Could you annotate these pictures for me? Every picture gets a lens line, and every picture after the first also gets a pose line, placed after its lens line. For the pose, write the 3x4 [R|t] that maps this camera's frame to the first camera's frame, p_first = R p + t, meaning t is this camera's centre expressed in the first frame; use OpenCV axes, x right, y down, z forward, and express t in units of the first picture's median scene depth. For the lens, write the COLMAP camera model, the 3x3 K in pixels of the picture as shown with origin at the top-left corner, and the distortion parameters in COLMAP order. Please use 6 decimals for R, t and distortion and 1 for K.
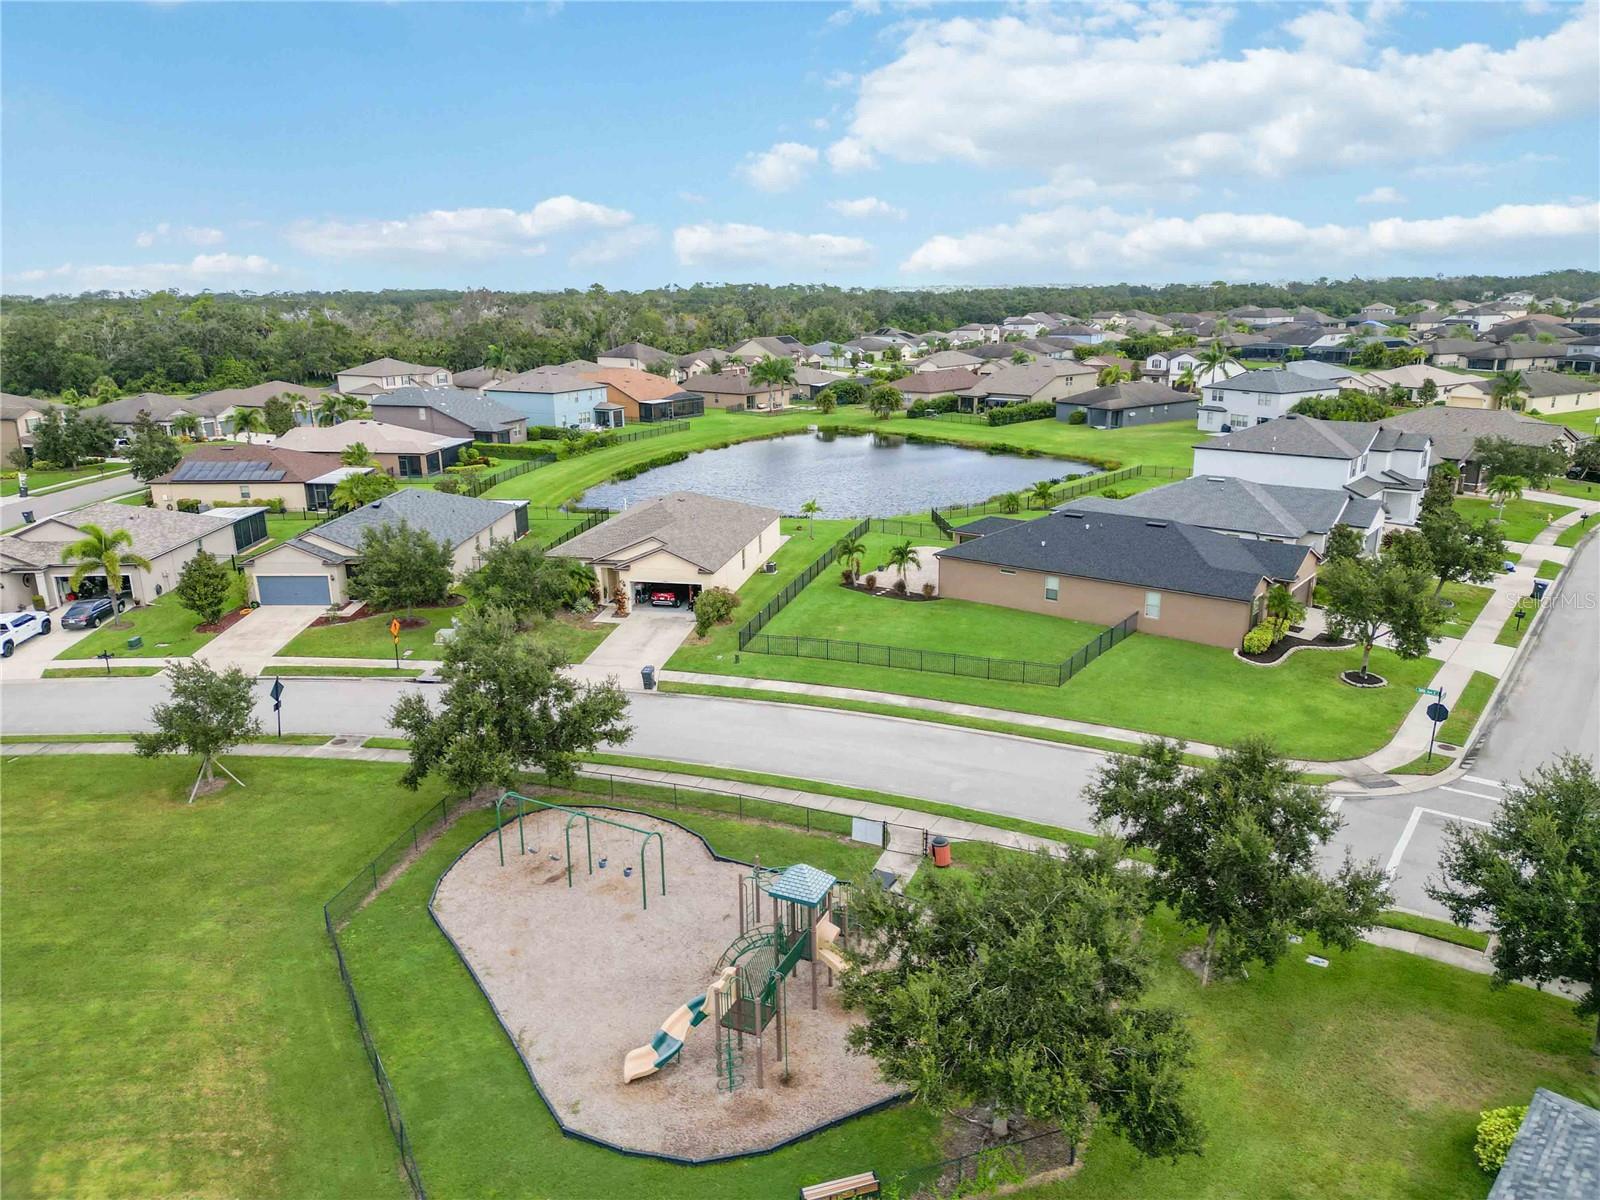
lens RADIAL K [[1115.2, 0, 800.0], [0, 1115.2, 600.0], [0, 0, 1]] dist [0.070014, -0.055879]
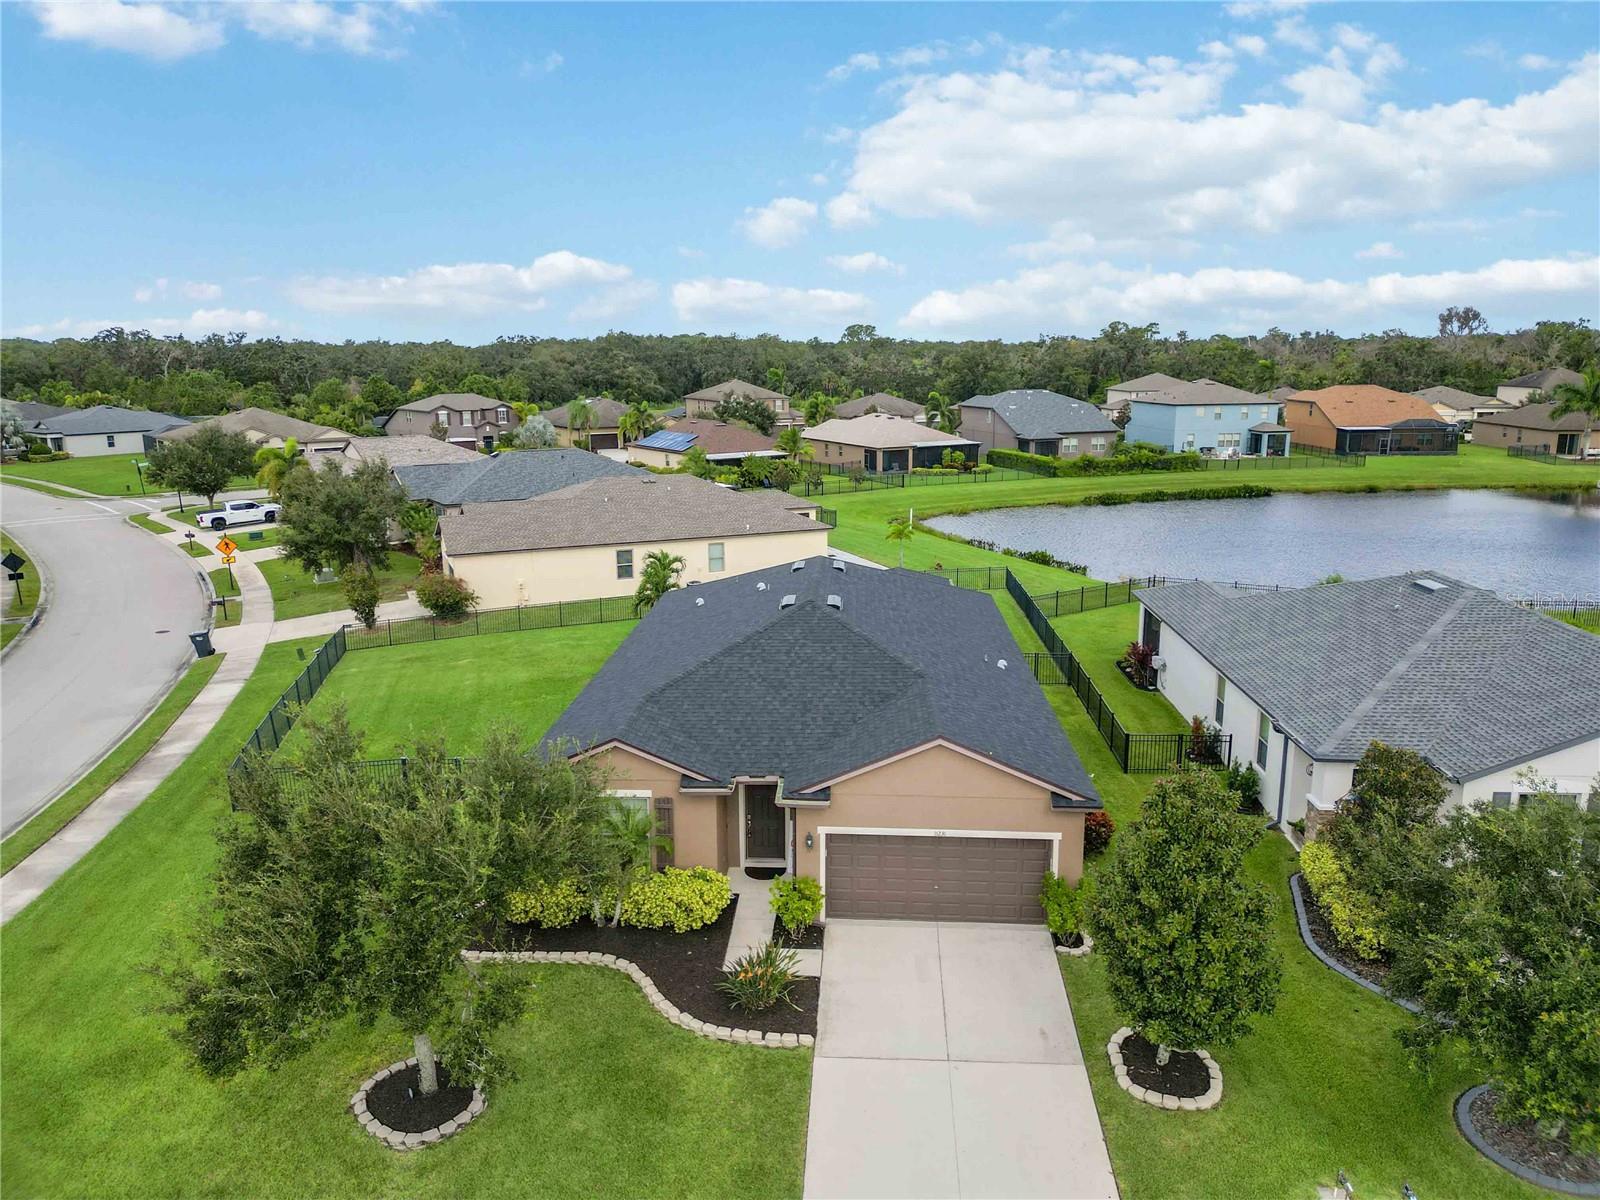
lens RADIAL K [[1115.2, 0, 800.0], [0, 1115.2, 600.0], [0, 0, 1]] dist [0.070014, -0.055879]
pose [[0.570796, 0.184504, -0.800094, 0.291277], [-0.219716, 0.973214, 0.067678, -0.042770], [0.791149, 0.137163, 0.596045, 0.317925]]
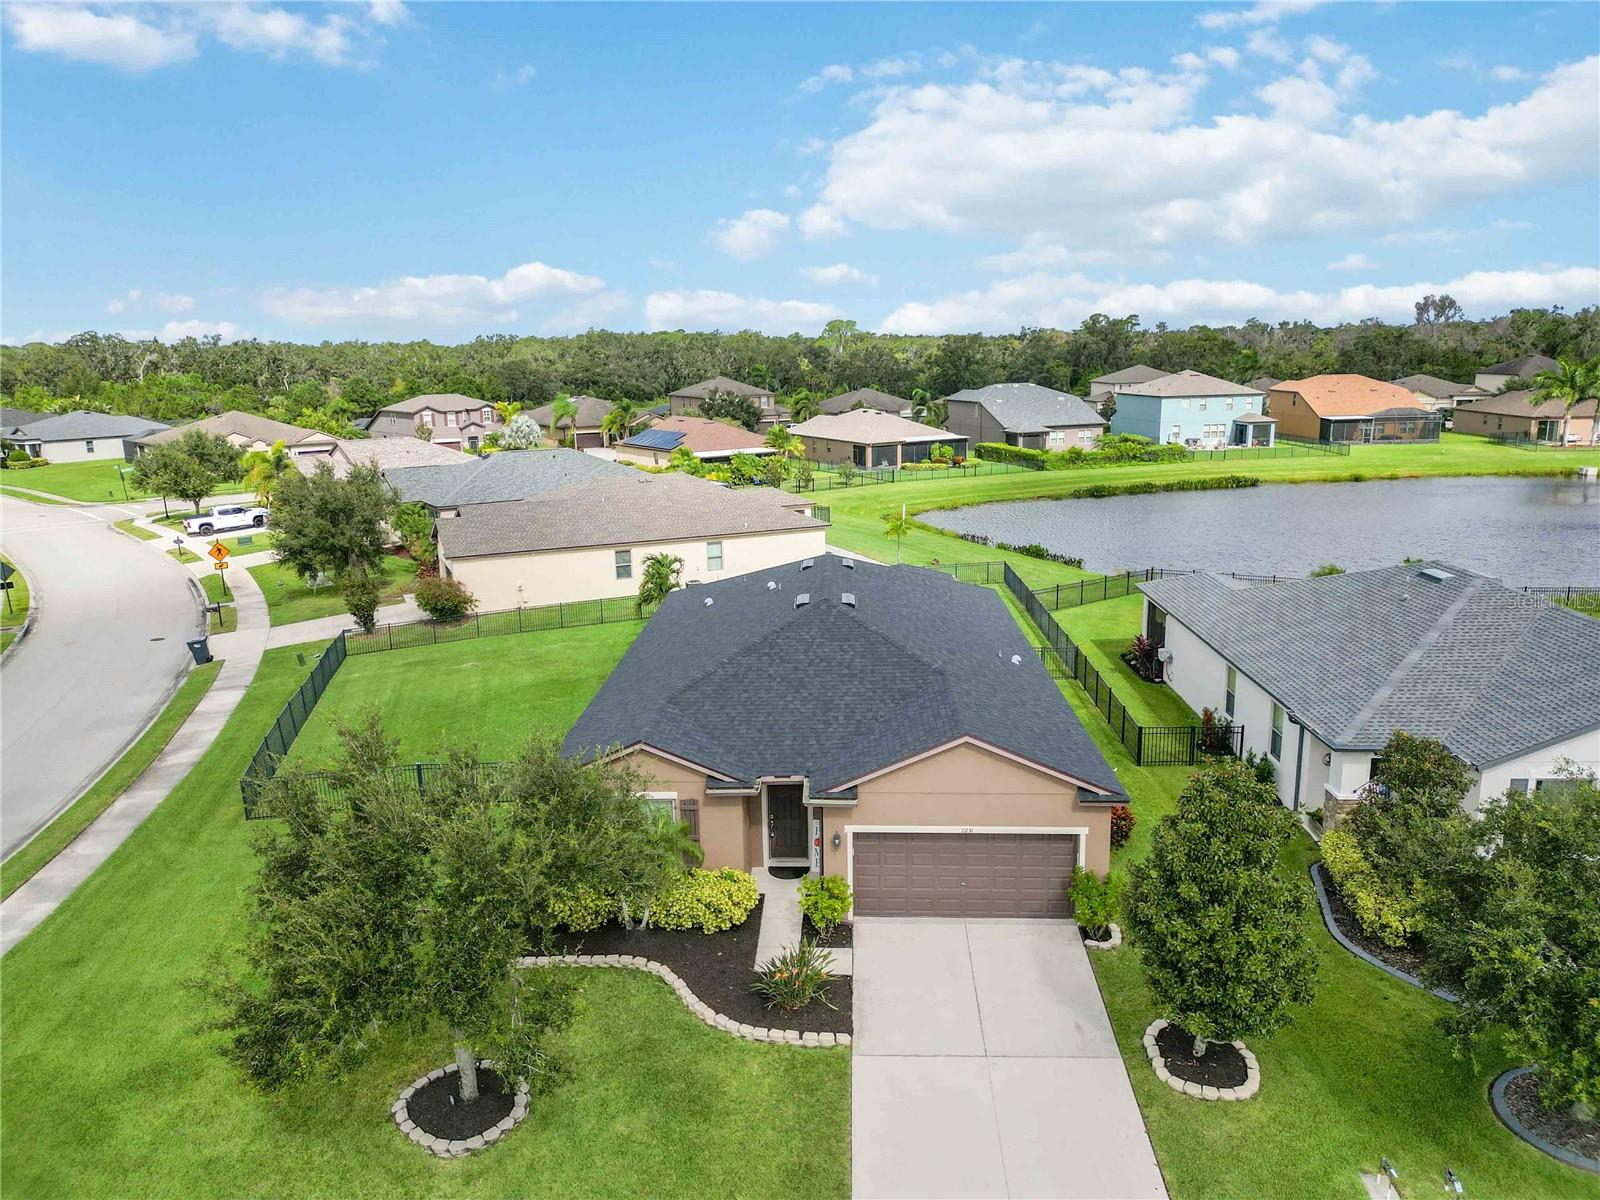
lens RADIAL K [[1115.2, 0, 800.0], [0, 1115.2, 600.0], [0, 0, 1]] dist [0.070014, -0.055879]
pose [[0.585802, 0.178624, -0.790525, 0.288280], [-0.205722, 0.976235, 0.068141, -0.042180], [0.783910, 0.122711, 0.608628, 0.313641]]
